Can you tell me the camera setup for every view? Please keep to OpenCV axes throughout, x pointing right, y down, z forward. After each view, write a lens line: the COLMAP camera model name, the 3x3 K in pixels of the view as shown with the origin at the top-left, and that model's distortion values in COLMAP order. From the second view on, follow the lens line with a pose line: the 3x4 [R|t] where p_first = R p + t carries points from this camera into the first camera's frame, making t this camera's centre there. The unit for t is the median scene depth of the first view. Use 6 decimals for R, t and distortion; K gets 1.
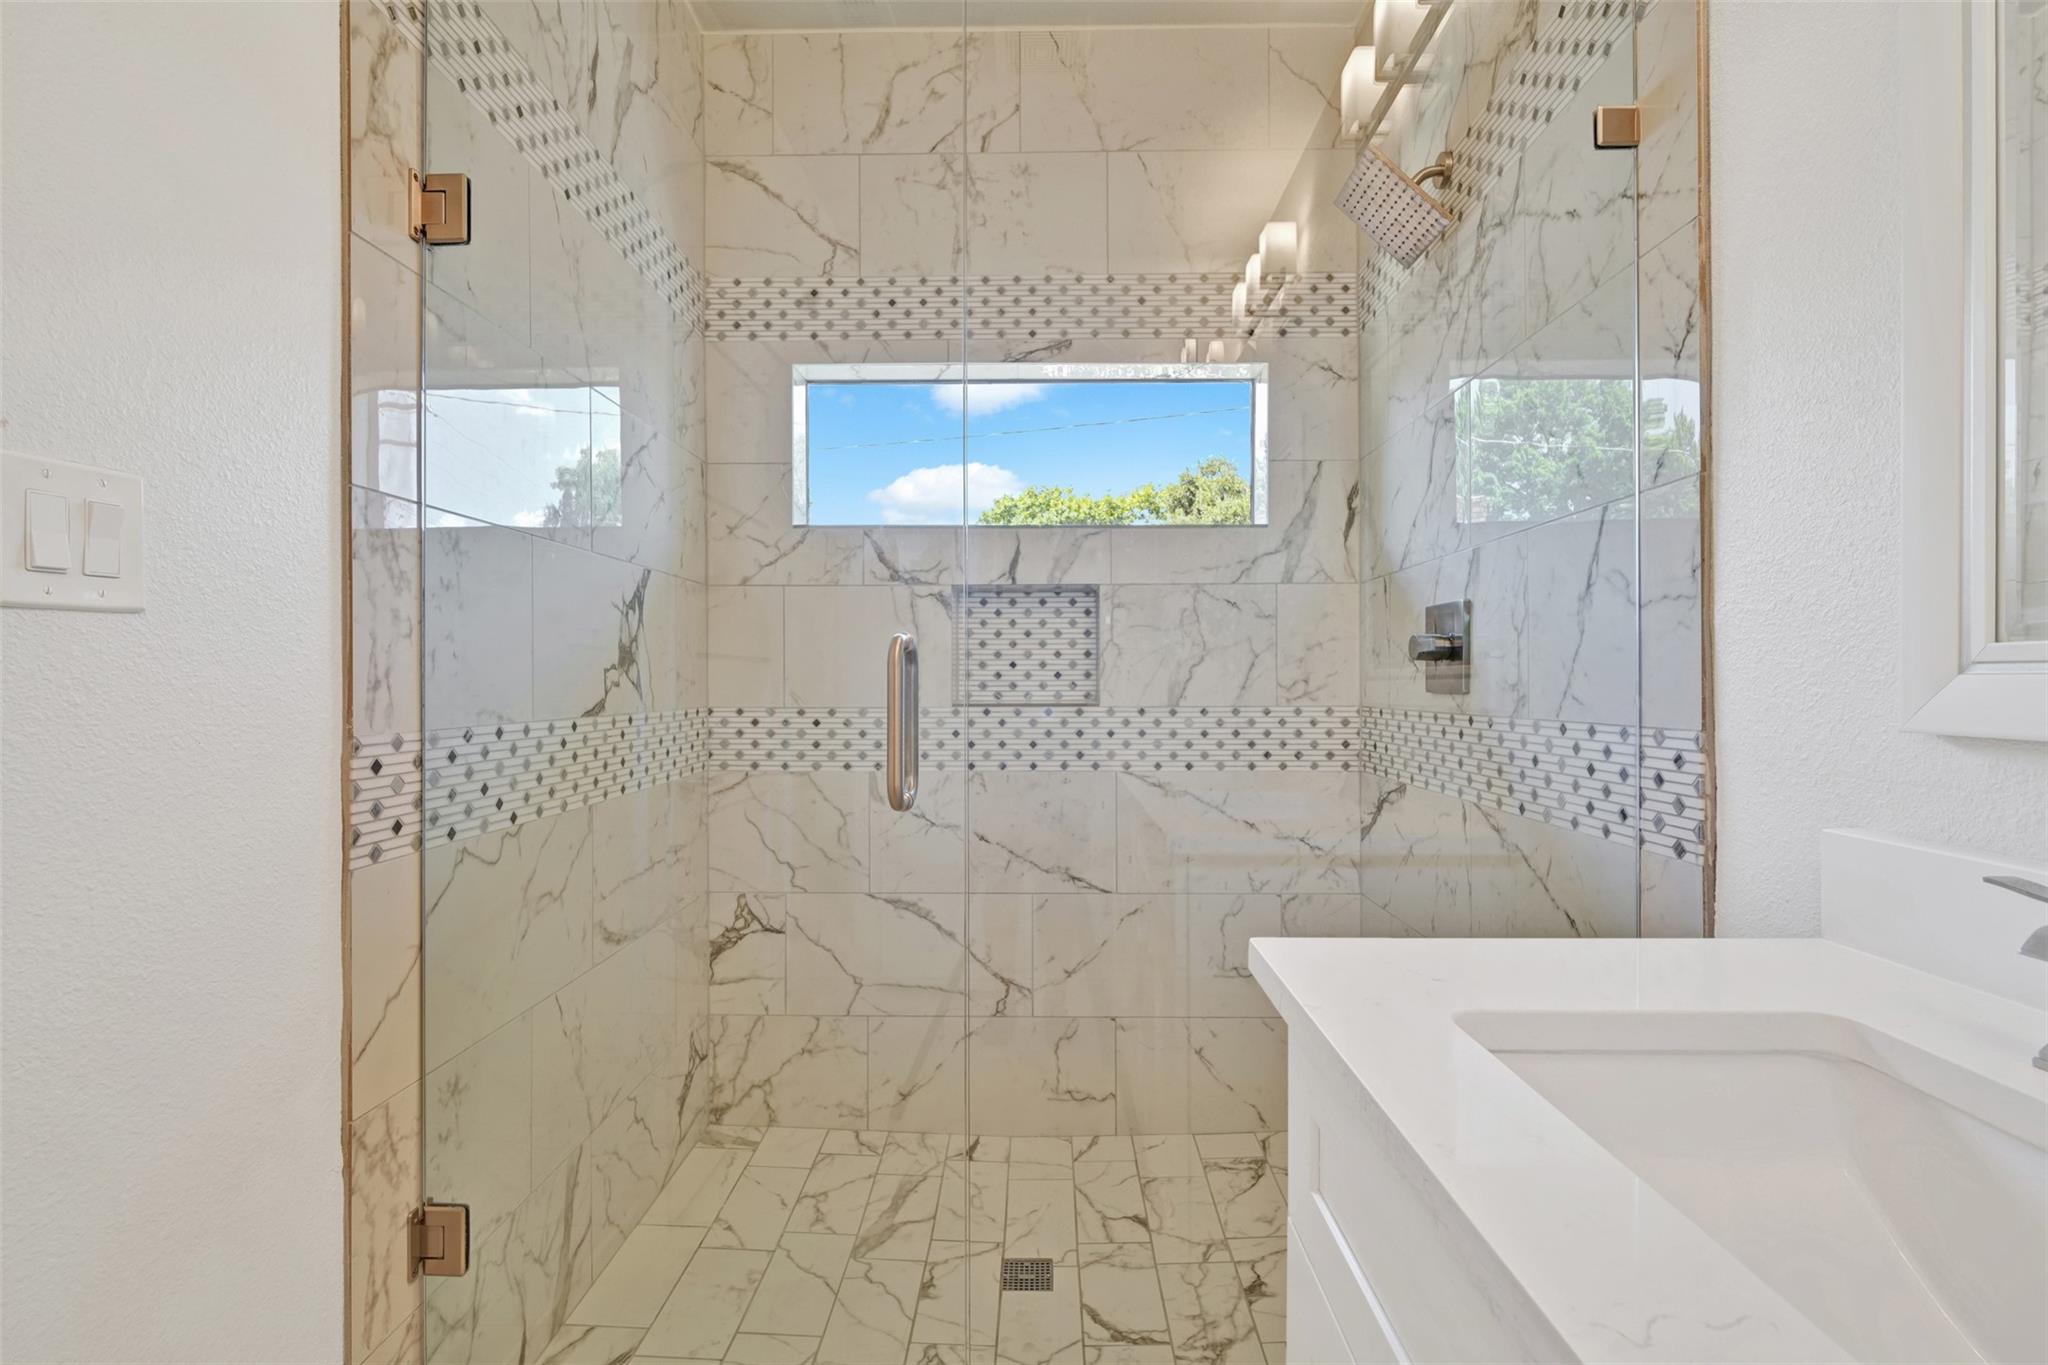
lens RADIAL K [[985.9, 0, 1025.5], [0, 985.9, 684.4], [0, 0, 1]] dist [0.002971, -0.005744]
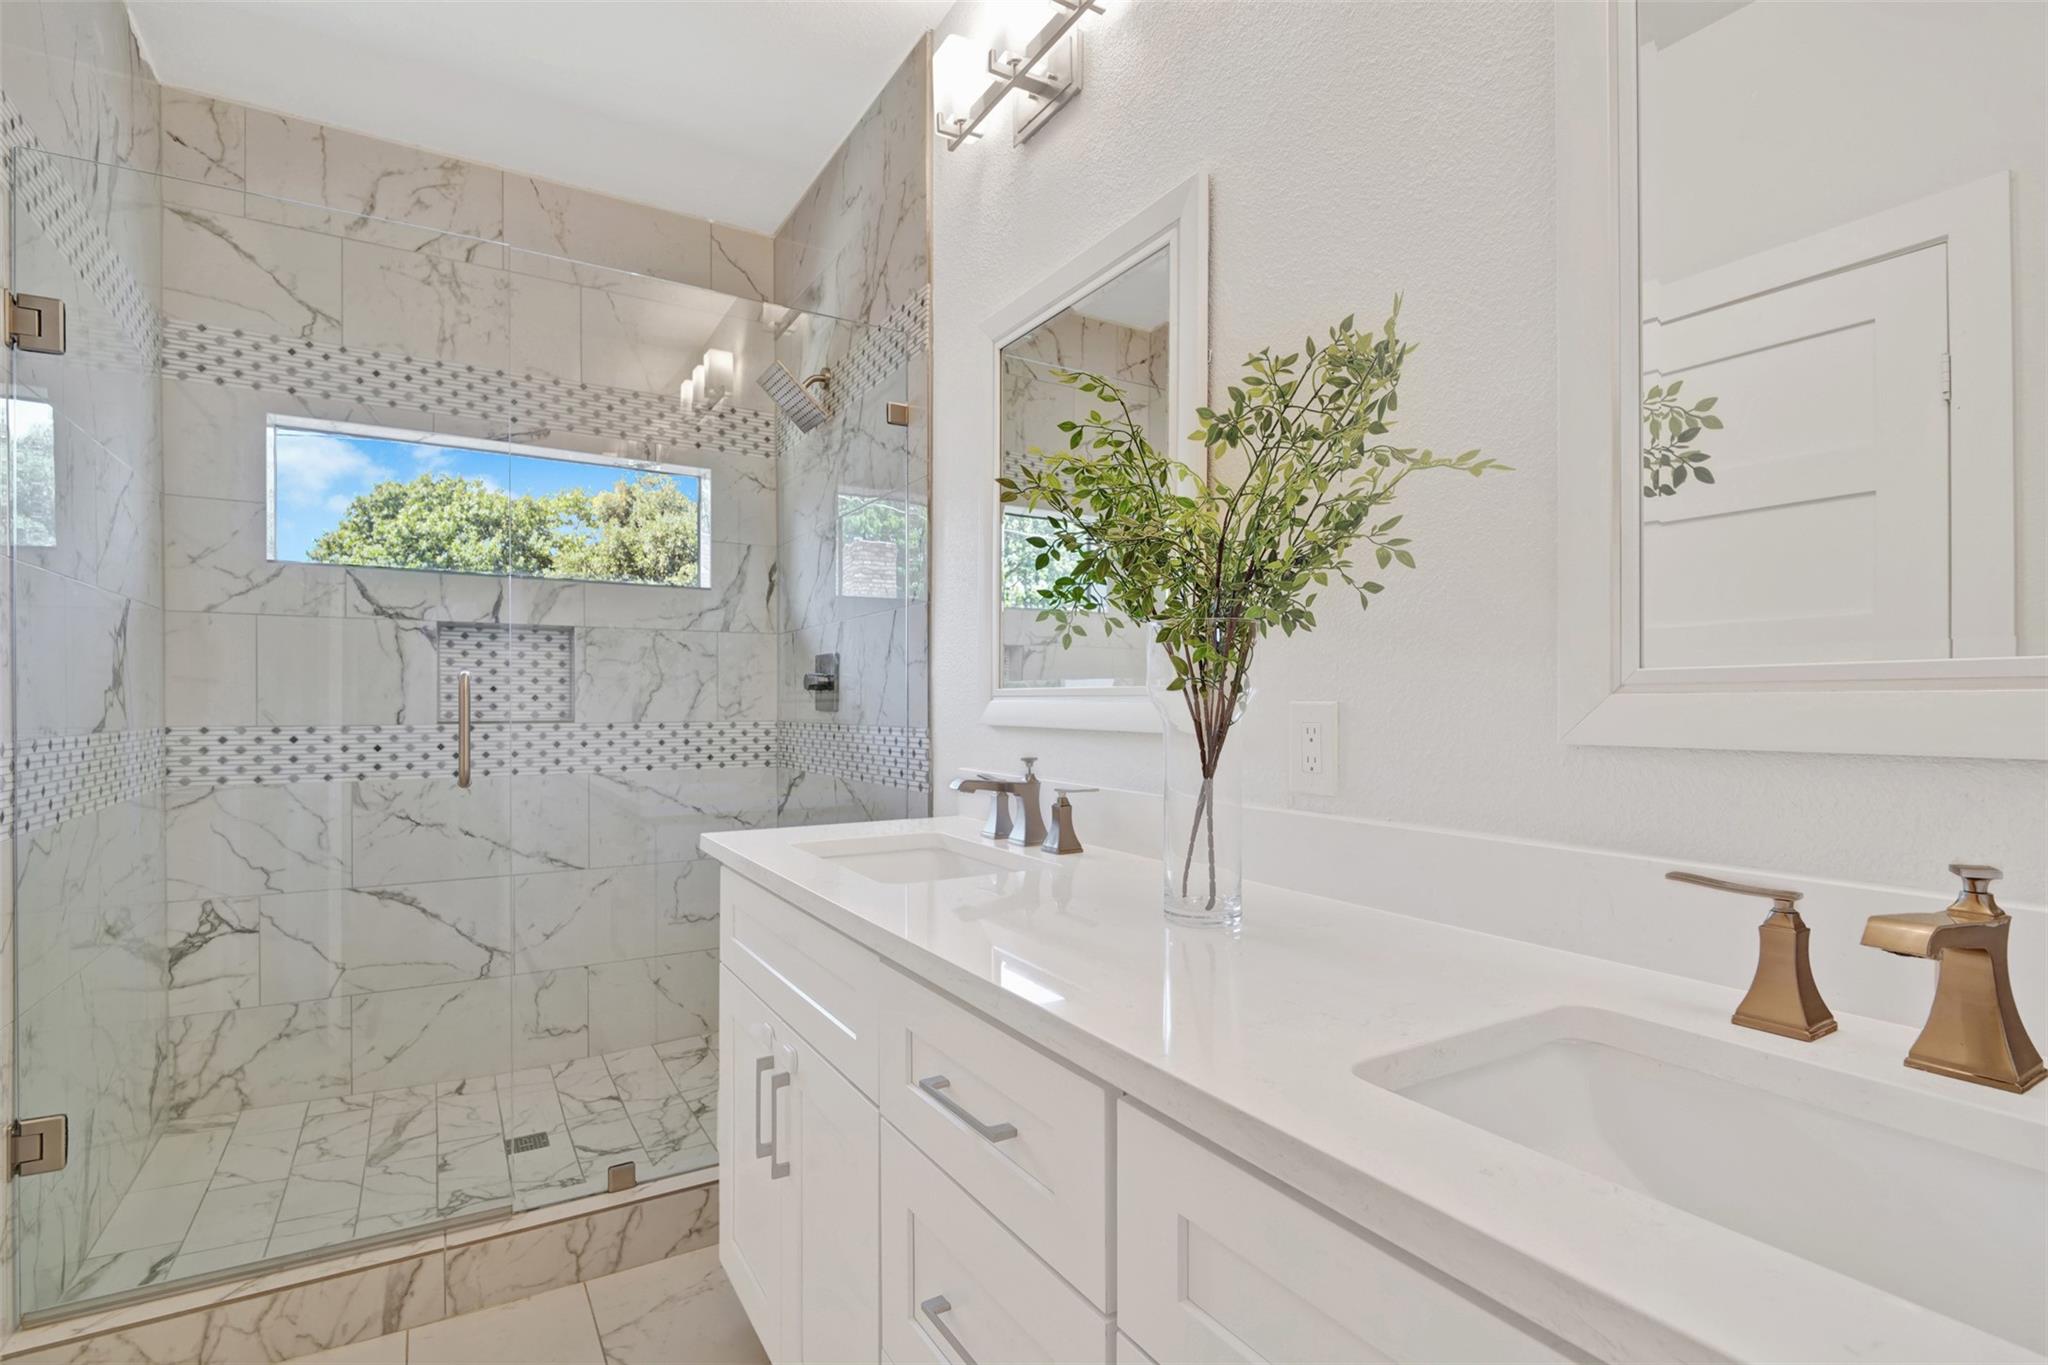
lens RADIAL K [[985.9, 0, 1042.9], [0, 985.9, 705.7], [0, 0, 1]] dist [0.002971, -0.005744]
pose [[0.844445, 0.001125, 0.535641, -0.095249], [-0.000637, 0.999999, -0.001095, 0.001431], [-0.535642, 0.000584, 0.844445, -0.392751]]
